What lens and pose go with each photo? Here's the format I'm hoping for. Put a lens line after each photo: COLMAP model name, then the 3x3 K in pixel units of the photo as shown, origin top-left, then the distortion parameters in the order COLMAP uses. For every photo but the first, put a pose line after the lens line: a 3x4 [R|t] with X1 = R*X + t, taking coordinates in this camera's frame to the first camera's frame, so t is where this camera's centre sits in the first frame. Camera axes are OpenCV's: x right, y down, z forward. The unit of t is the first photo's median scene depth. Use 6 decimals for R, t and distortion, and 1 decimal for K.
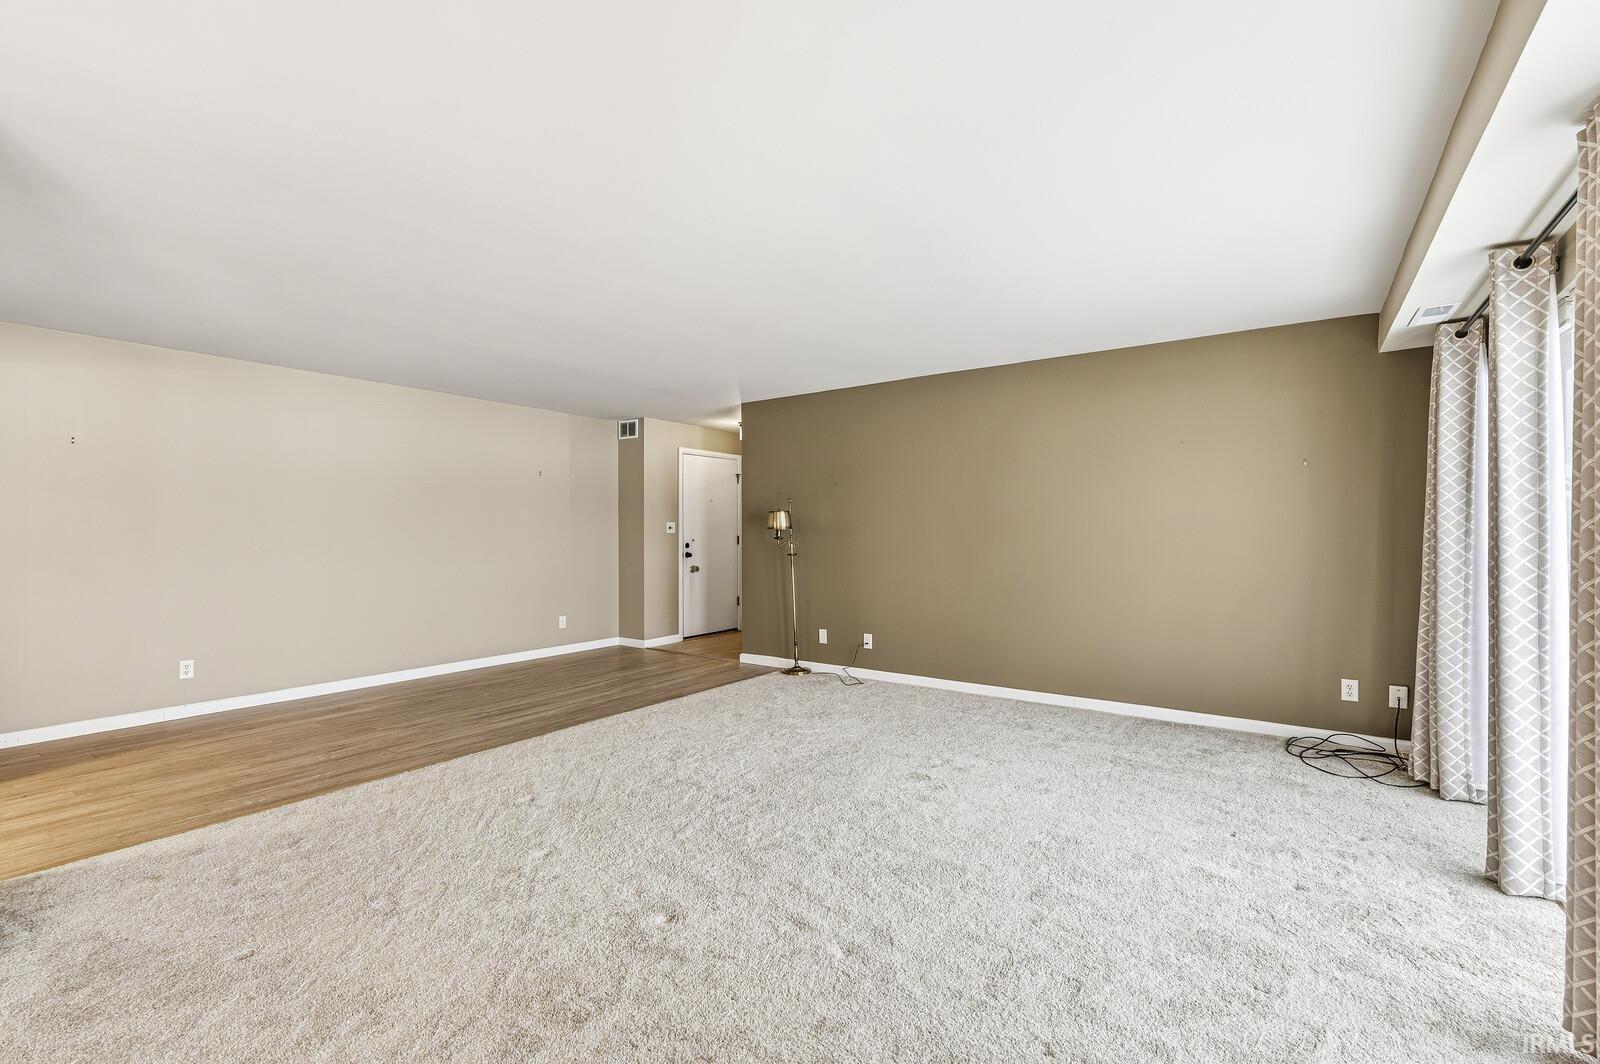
lens RADIAL K [[694.2, 0, 801.8], [0, 694.2, 534.4], [0, 0, 1]] dist [-0.000182, -0.000096]
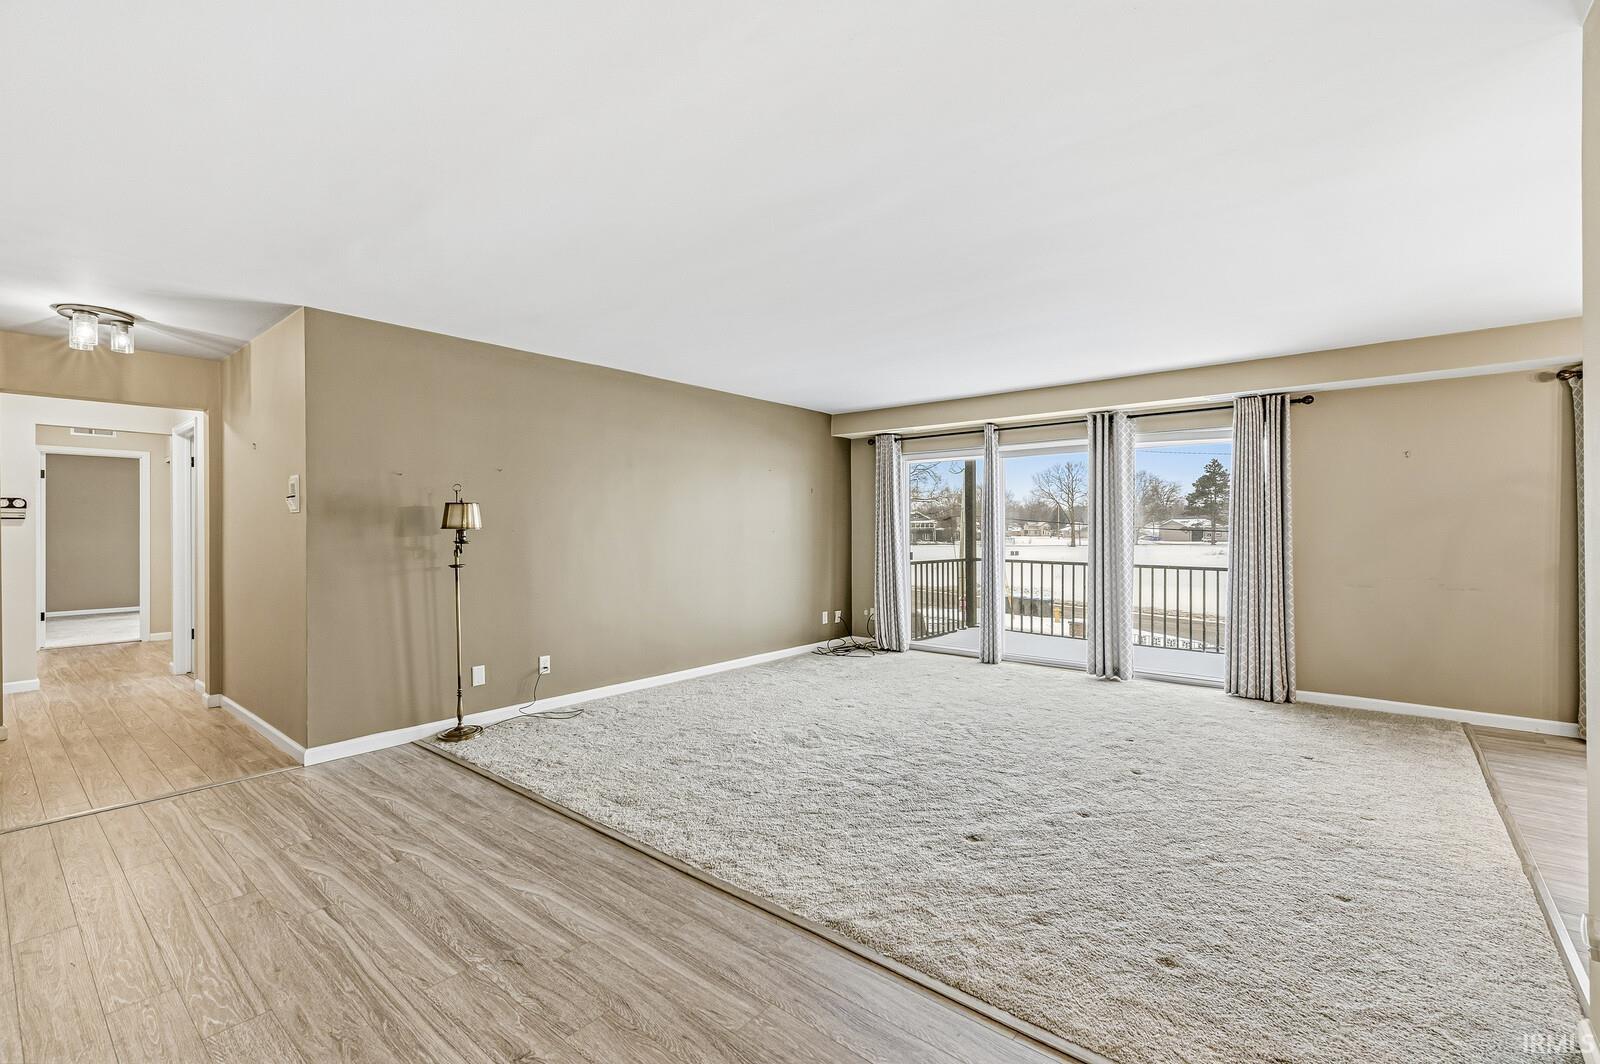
lens RADIAL K [[694.2, 0, 801.8], [0, 694.2, 534.4], [0, 0, 1]] dist [-0.000182, -0.000096]
pose [[0.074290, -0.007402, 0.997209, -0.692602], [0.007909, 0.999945, 0.006834, -0.004317], [-0.997205, 0.007379, 0.074344, 0.621501]]
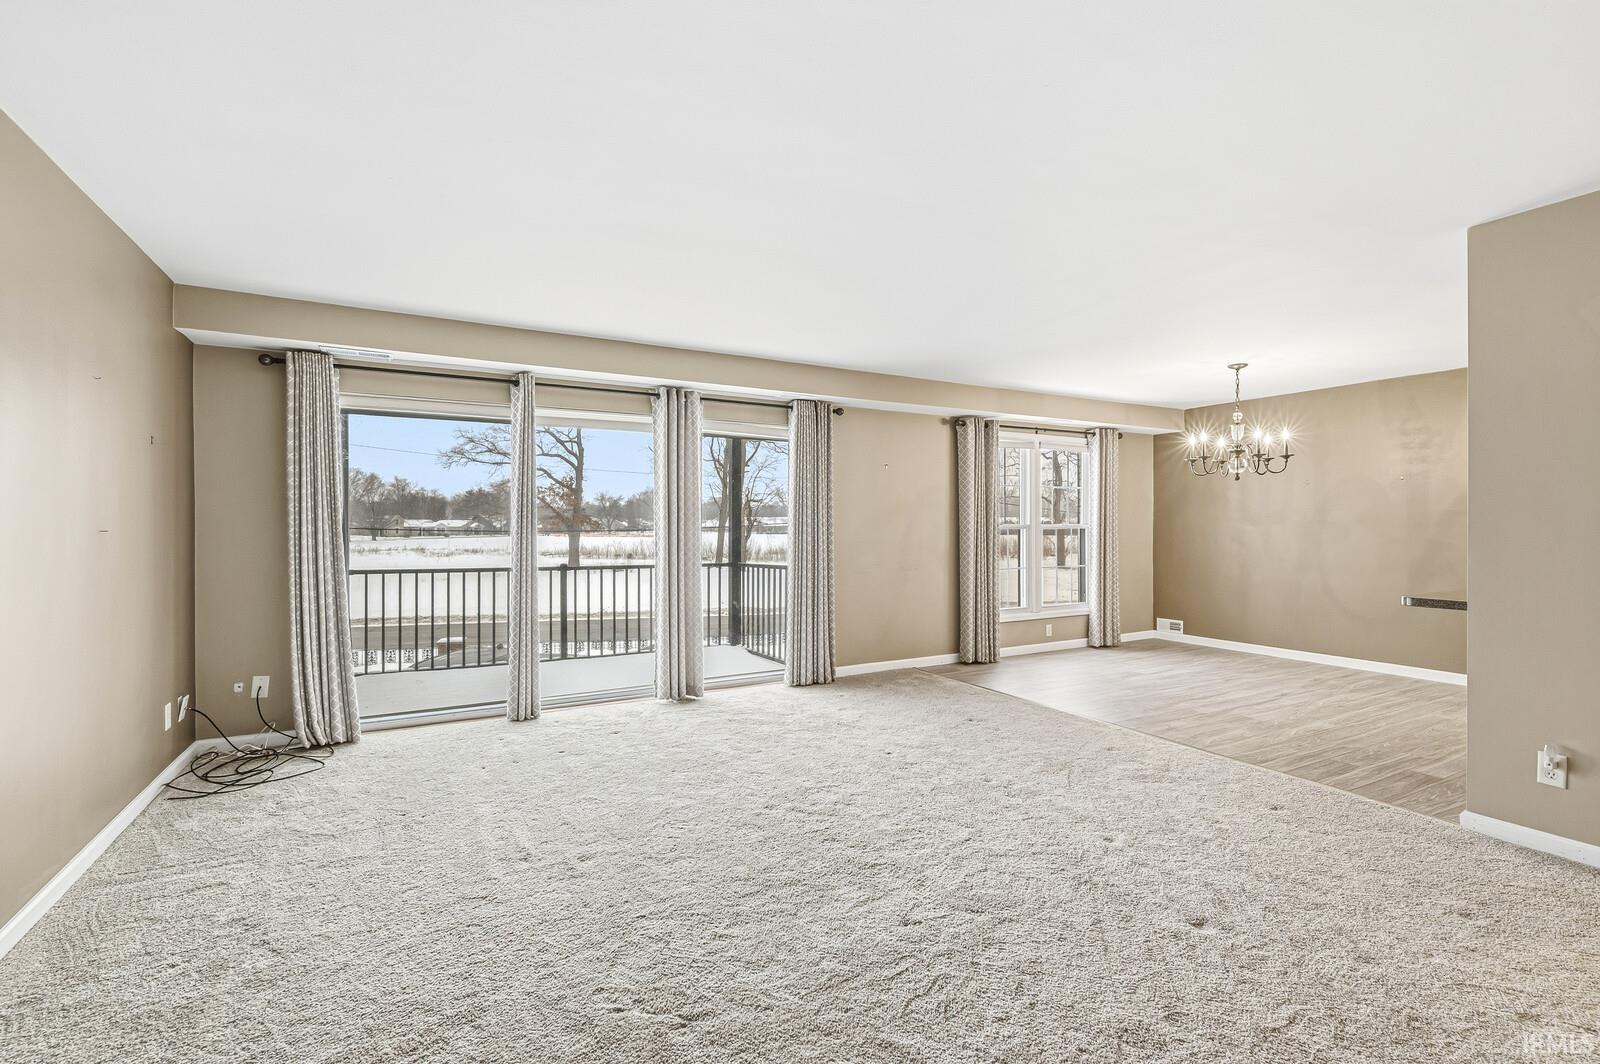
lens RADIAL K [[699.9, 0, 801.4], [0, 699.9, 522.1], [0, 0, 1]] dist [0.001255, 0.000231]
pose [[-0.900497, 0.004314, 0.434840, -0.186658], [0.005736, 0.999982, 0.001957, -0.006356], [-0.434824, 0.004256, -0.900505, 0.963771]]
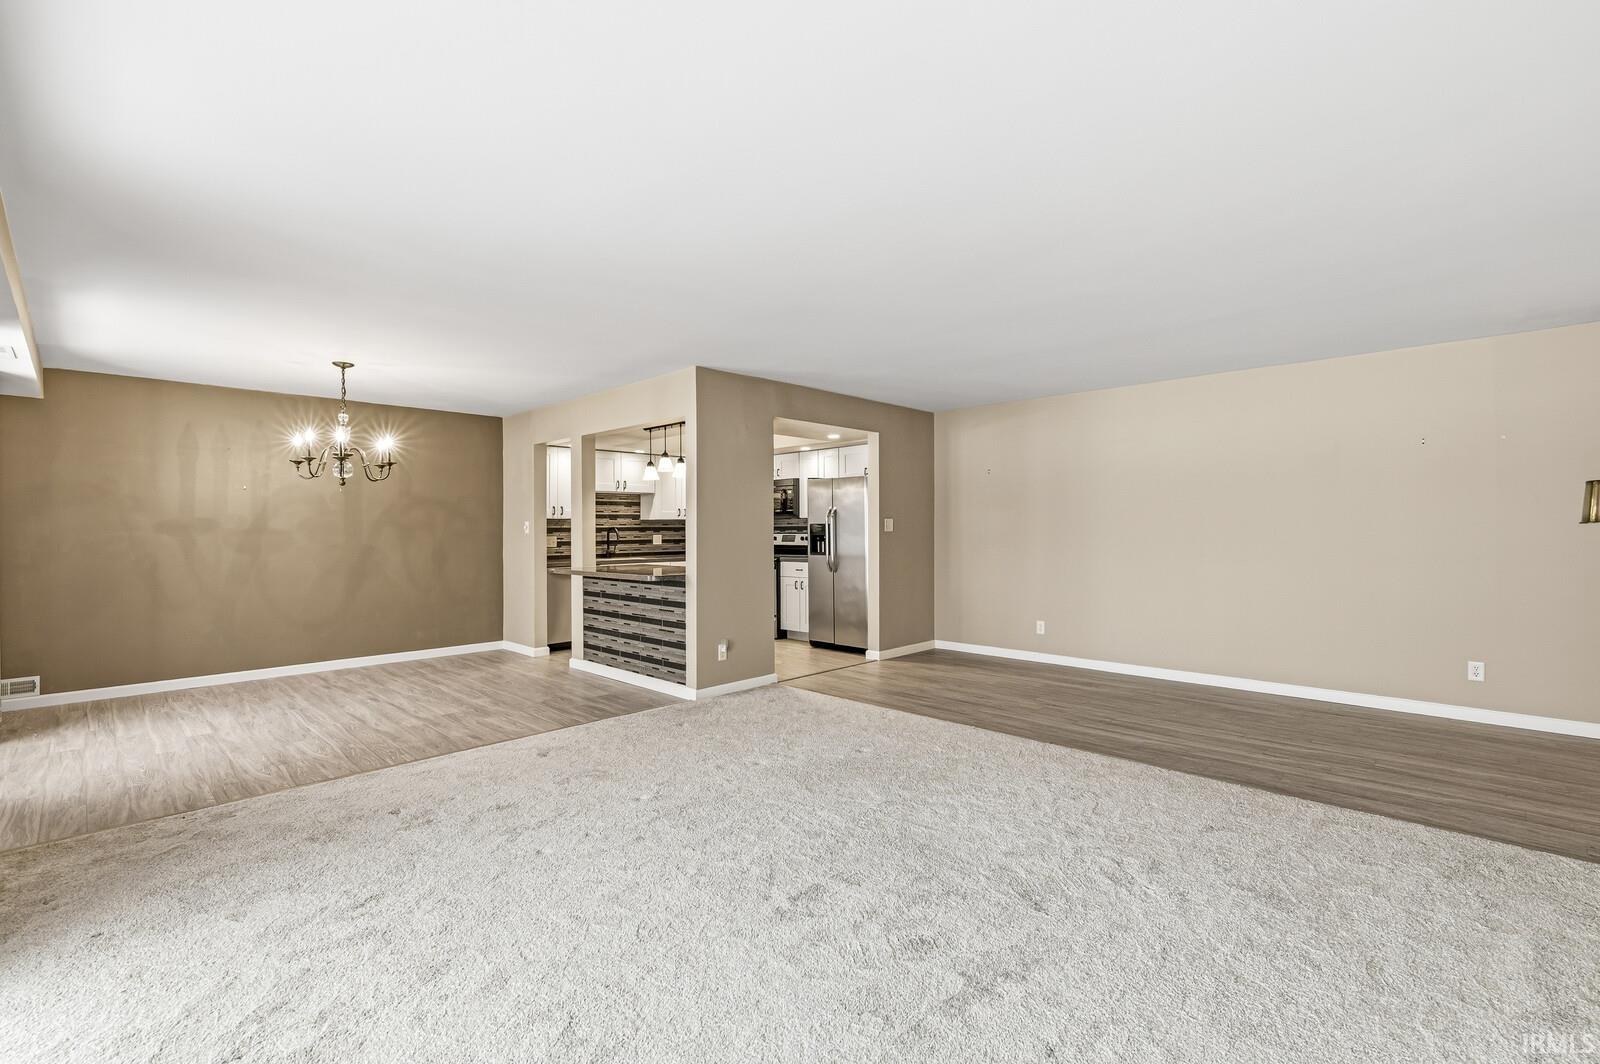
lens RADIAL K [[702.7, 0, 800.6], [0, 702.7, 523.5], [0, 0, 1]] dist [-0.000581, -0.000064]
pose [[-0.152693, -0.004229, -0.988265, 0.455306], [-0.000012, 0.999991, -0.004277, -0.005624], [0.988274, -0.000641, -0.152691, 0.586908]]
